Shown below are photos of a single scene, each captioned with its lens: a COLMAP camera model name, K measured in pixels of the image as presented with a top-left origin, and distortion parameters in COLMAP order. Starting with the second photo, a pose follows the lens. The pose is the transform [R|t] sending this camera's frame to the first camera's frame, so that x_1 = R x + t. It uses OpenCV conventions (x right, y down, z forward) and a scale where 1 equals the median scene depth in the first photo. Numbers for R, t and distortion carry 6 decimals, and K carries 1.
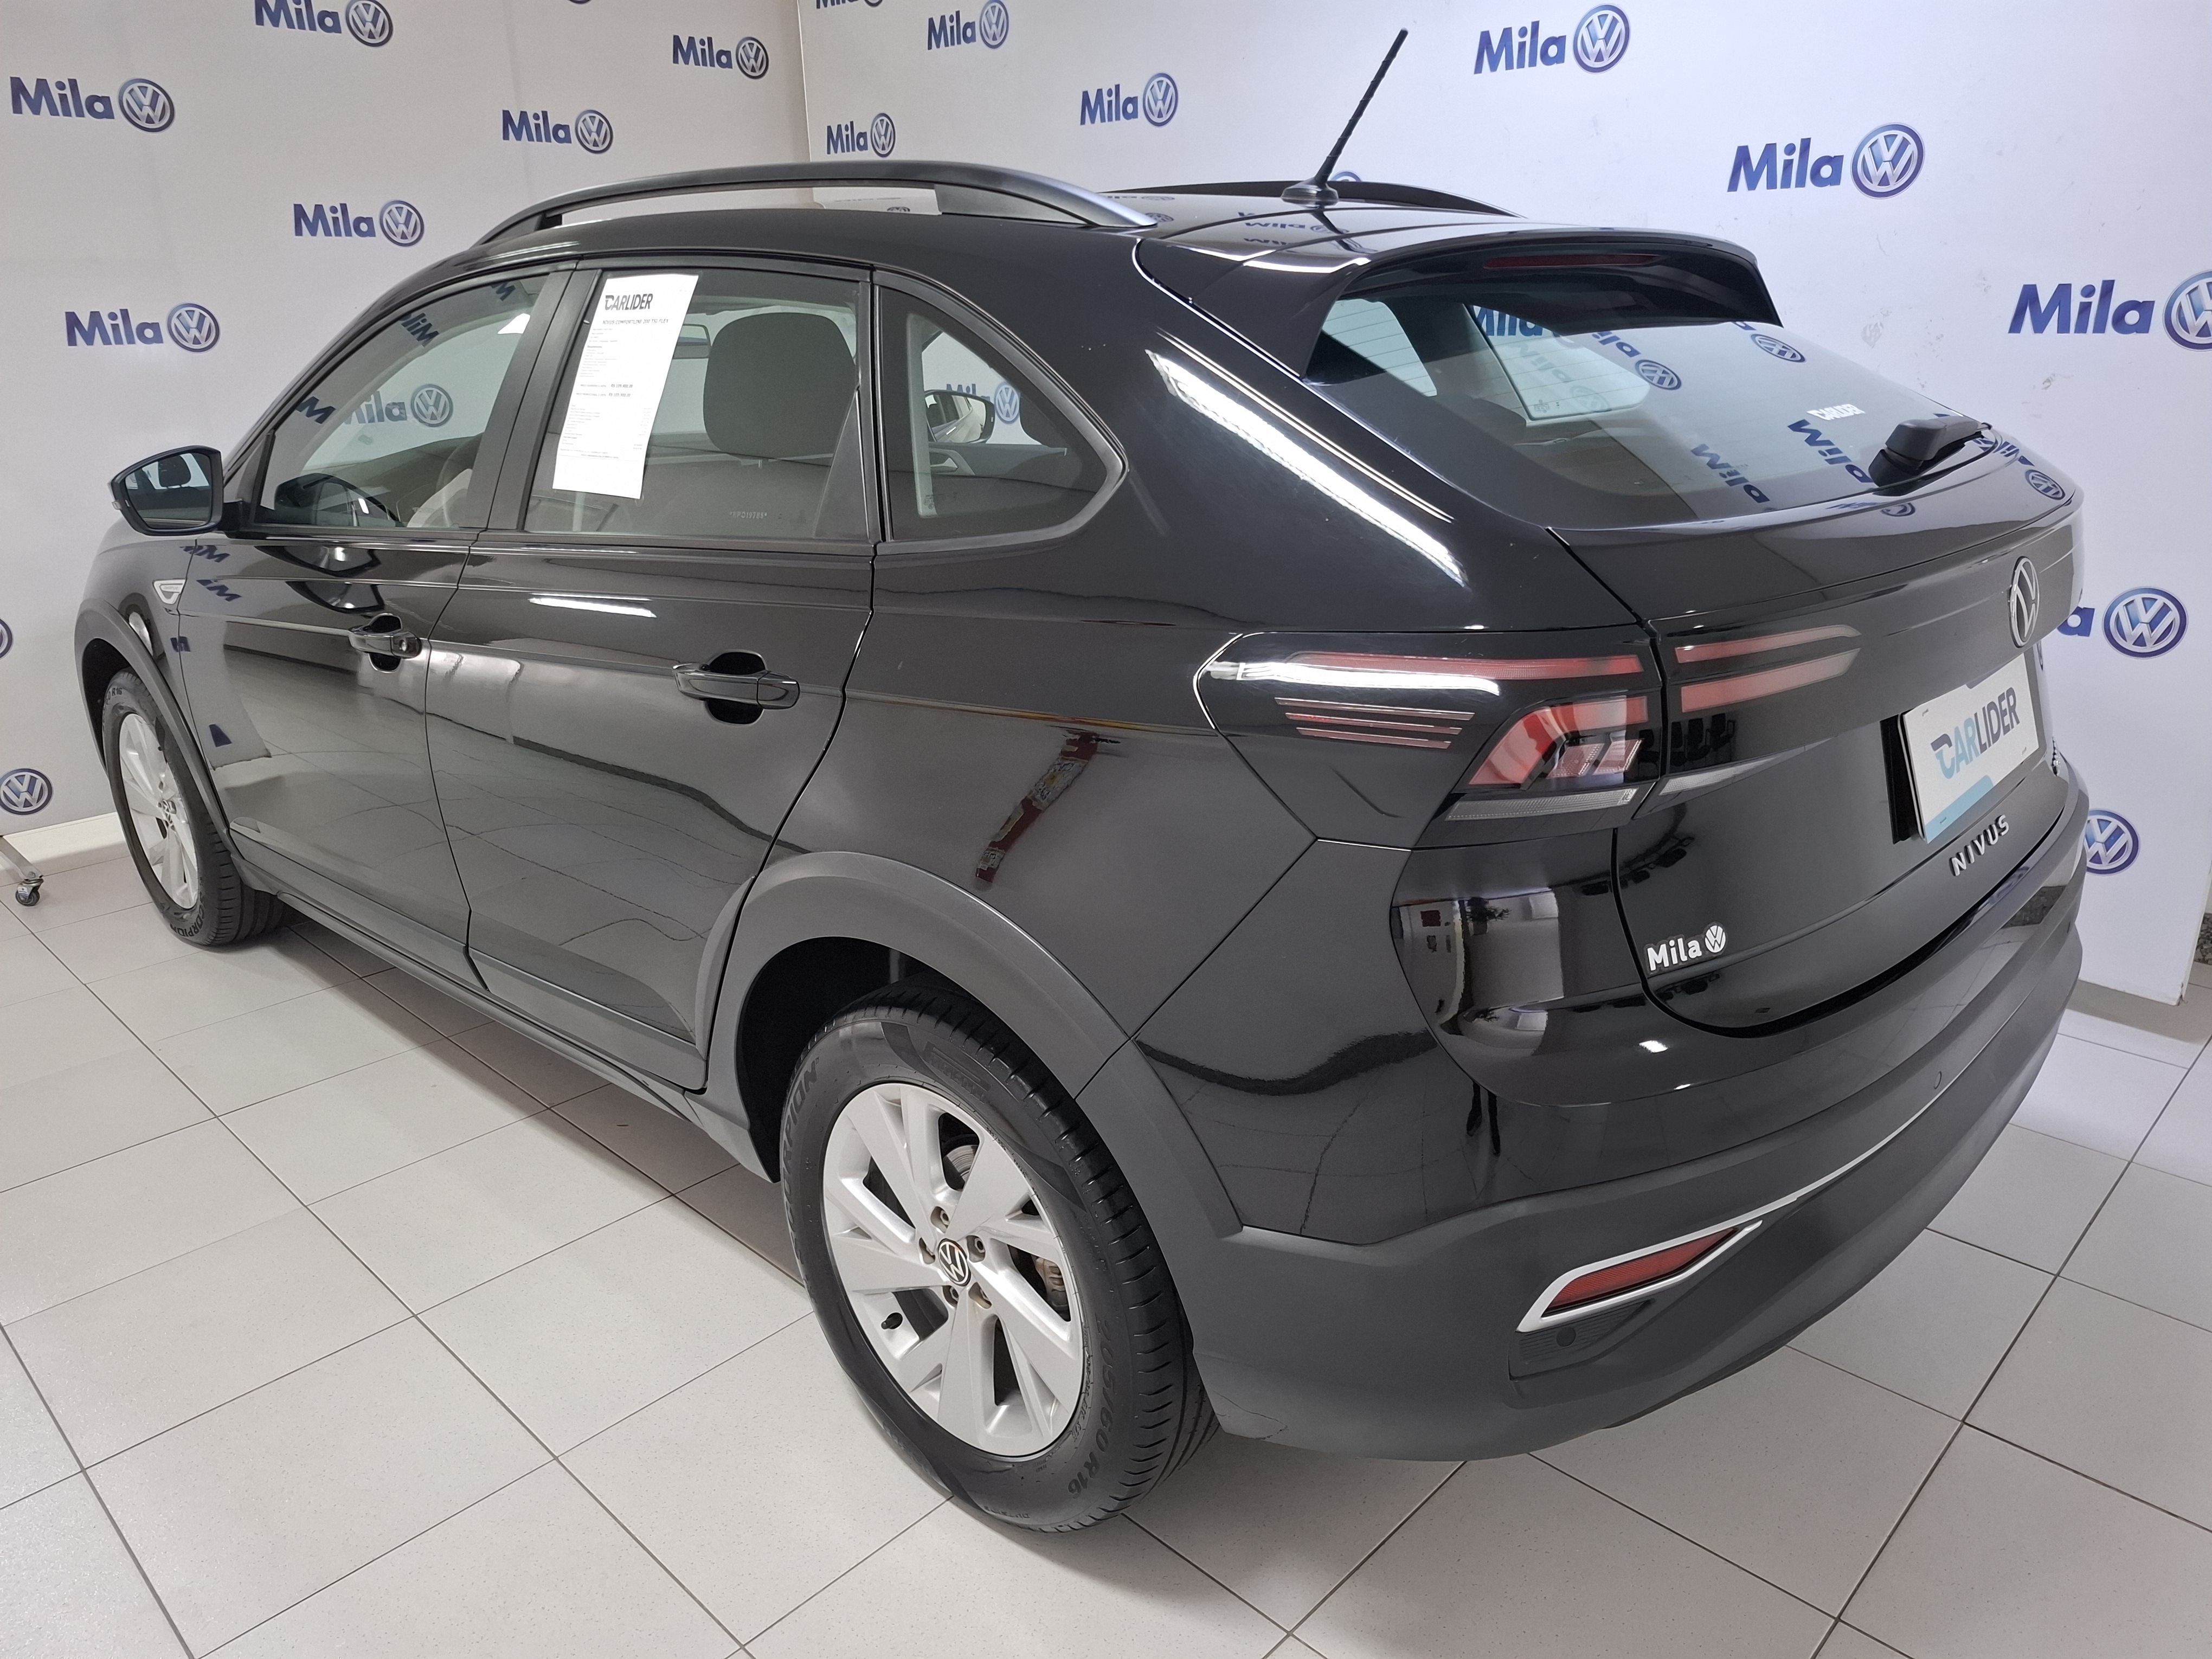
lens RADIAL K [[1562.2, 0, 1111.8], [0, 1562.2, 844.1], [0, 0, 1]] dist [0.064977, -0.057063]
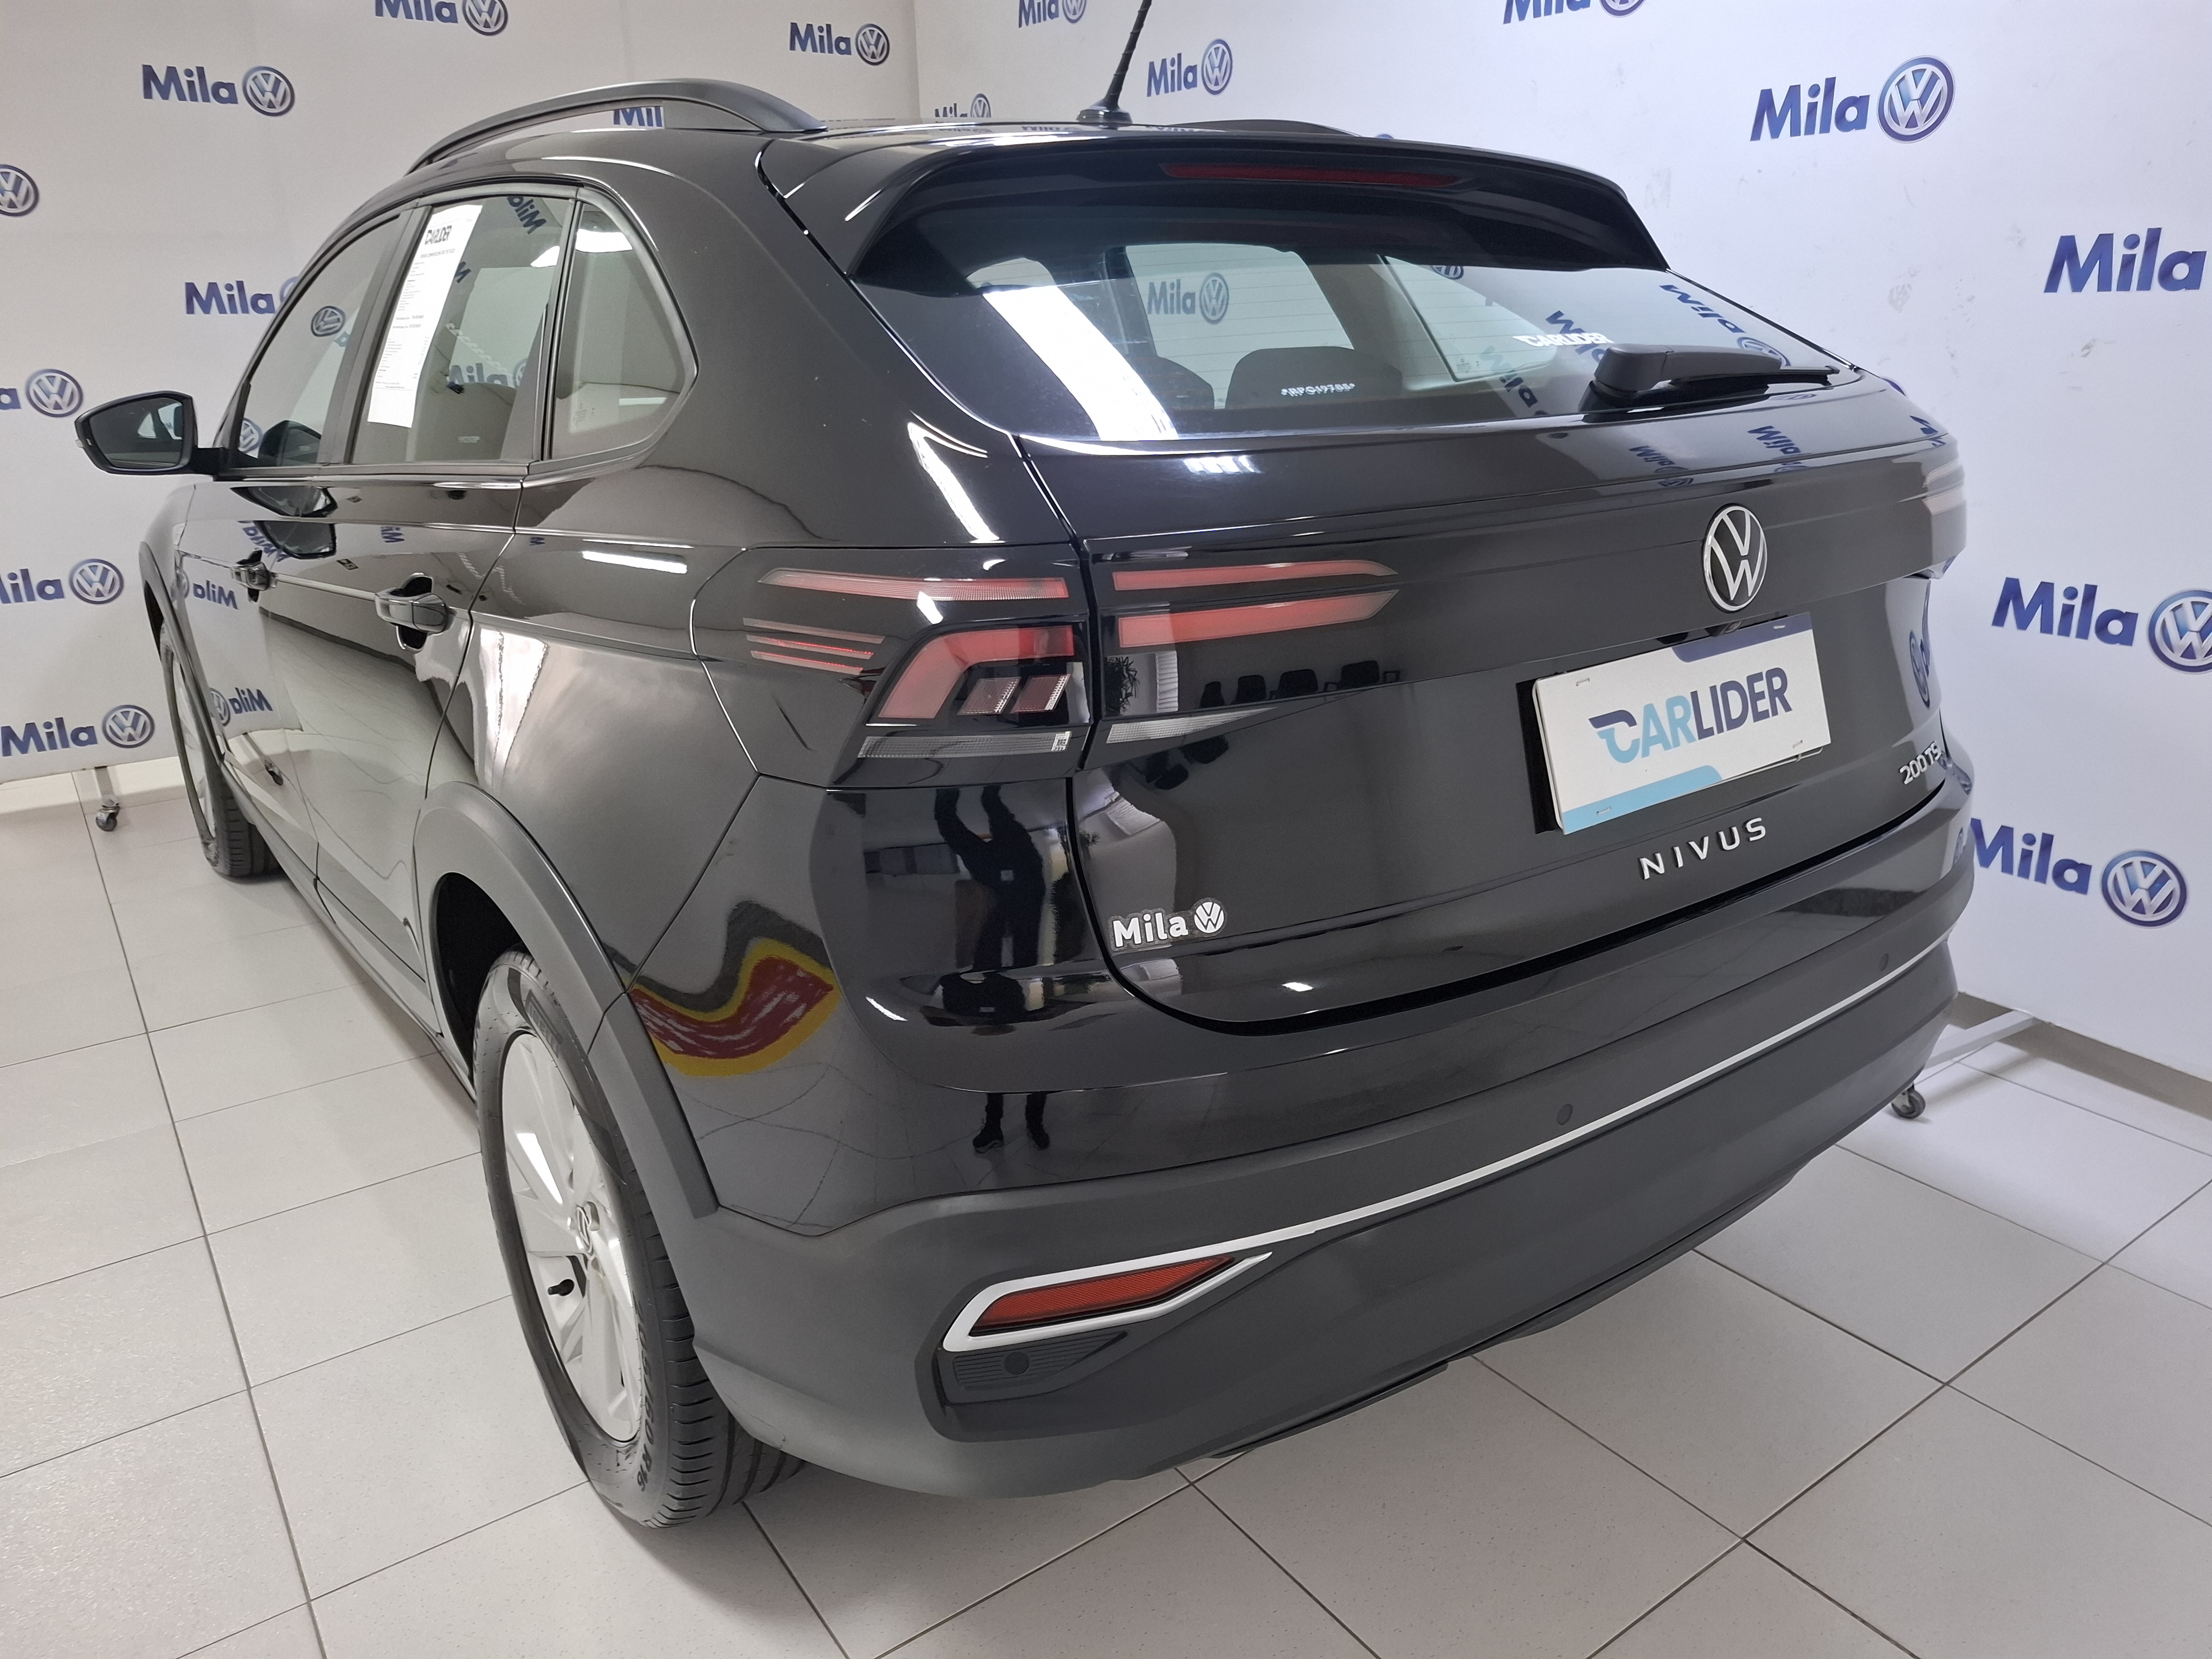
lens RADIAL K [[1561.9, 0, 1206.4], [0, 1561.9, 832.5], [0, 0, 1]] dist [0.062447, -0.057474]
pose [[0.984446, 0.058326, -0.165720, 0.268159], [-0.062030, 0.997925, -0.017261, 0.014758], [0.164370, 0.027273, 0.986022, 0.078953]]
